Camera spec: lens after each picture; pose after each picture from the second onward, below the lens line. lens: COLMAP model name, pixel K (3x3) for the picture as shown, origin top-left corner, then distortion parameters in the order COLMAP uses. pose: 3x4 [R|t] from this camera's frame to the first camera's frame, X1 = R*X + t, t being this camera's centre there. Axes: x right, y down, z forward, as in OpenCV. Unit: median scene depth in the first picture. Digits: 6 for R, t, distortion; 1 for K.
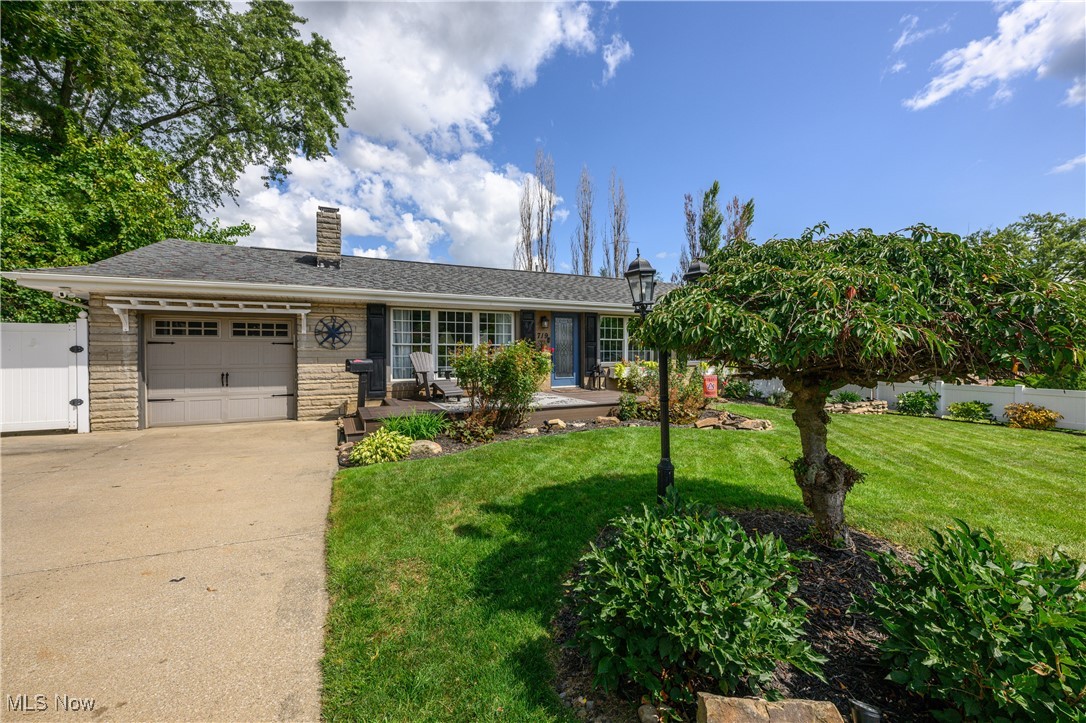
lens RADIAL K [[431.2, 0, 538.9], [0, 431.2, 353.0], [0, 0, 1]] dist [-0.000392, 0.000349]
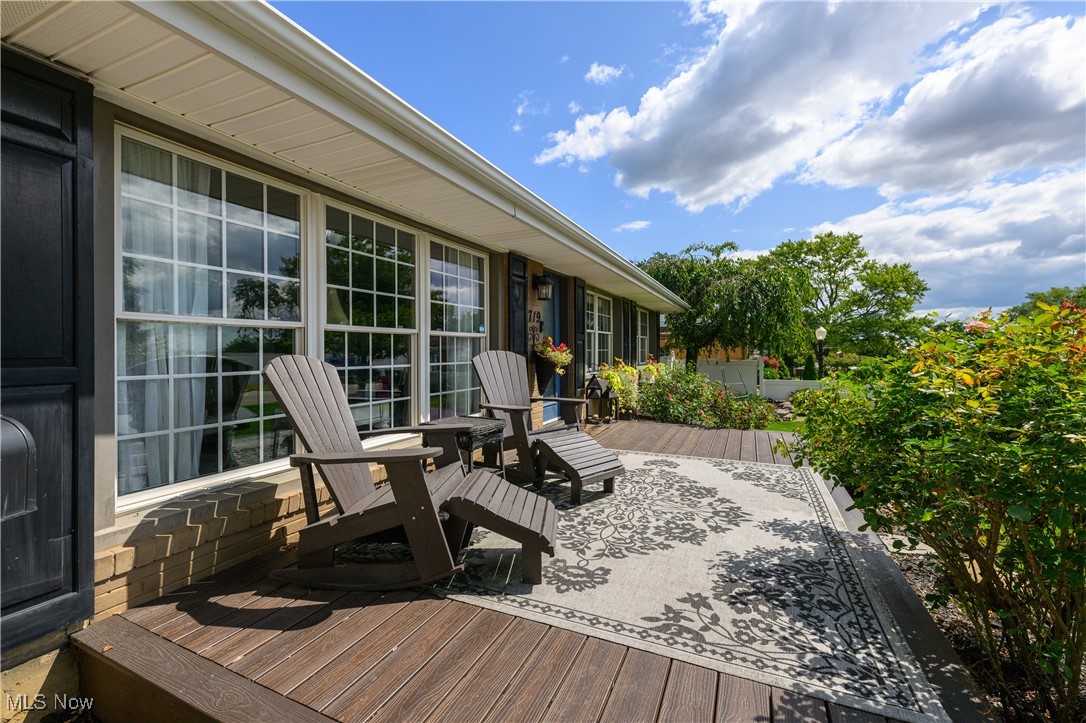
lens RADIAL K [[445.1, 0, 544.2], [0, 445.1, 350.7], [0, 0, 1]] dist [0.000068, 0.000011]
pose [[0.776031, -0.000459, 0.630694, -0.336478], [0.000824, 1.000000, -0.000286, -0.005208], [-0.630694, 0.000742, 0.776031, 0.770408]]
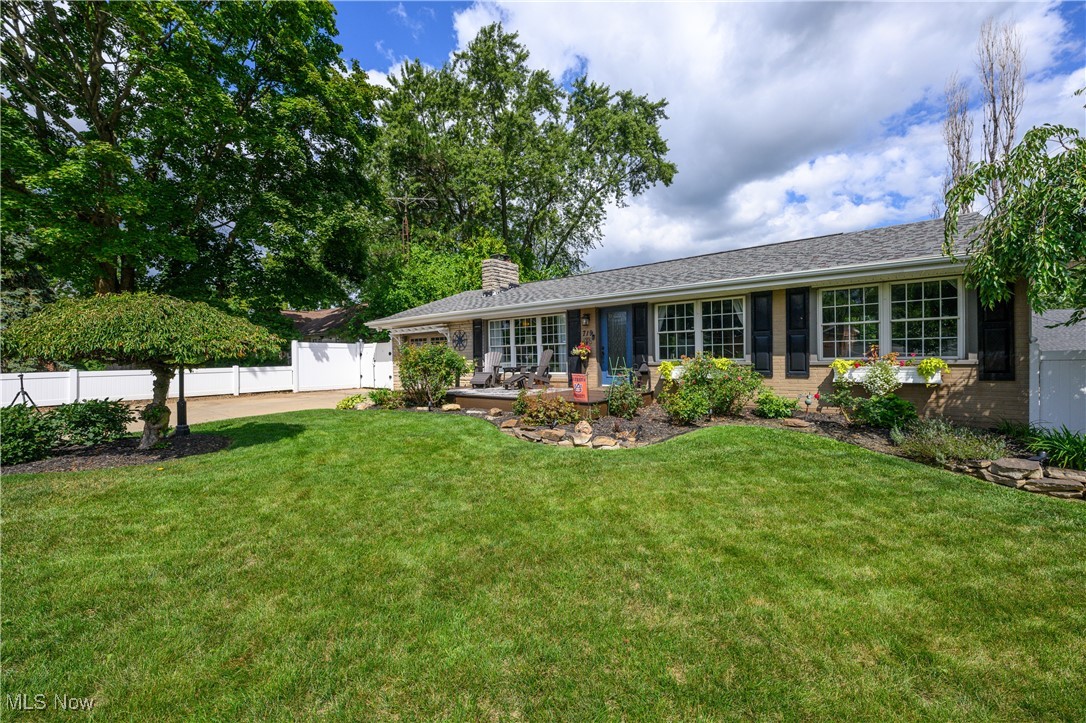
lens RADIAL K [[428.3, 0, 549.1], [0, 428.3, 360.3], [0, 0, 1]] dist [0.000508, 0.000004]
pose [[0.464892, -0.000865, -0.885367, 1.037145], [0.015593, 0.999852, 0.007211, 0.018018], [0.885230, -0.017158, 0.464837, 0.553977]]
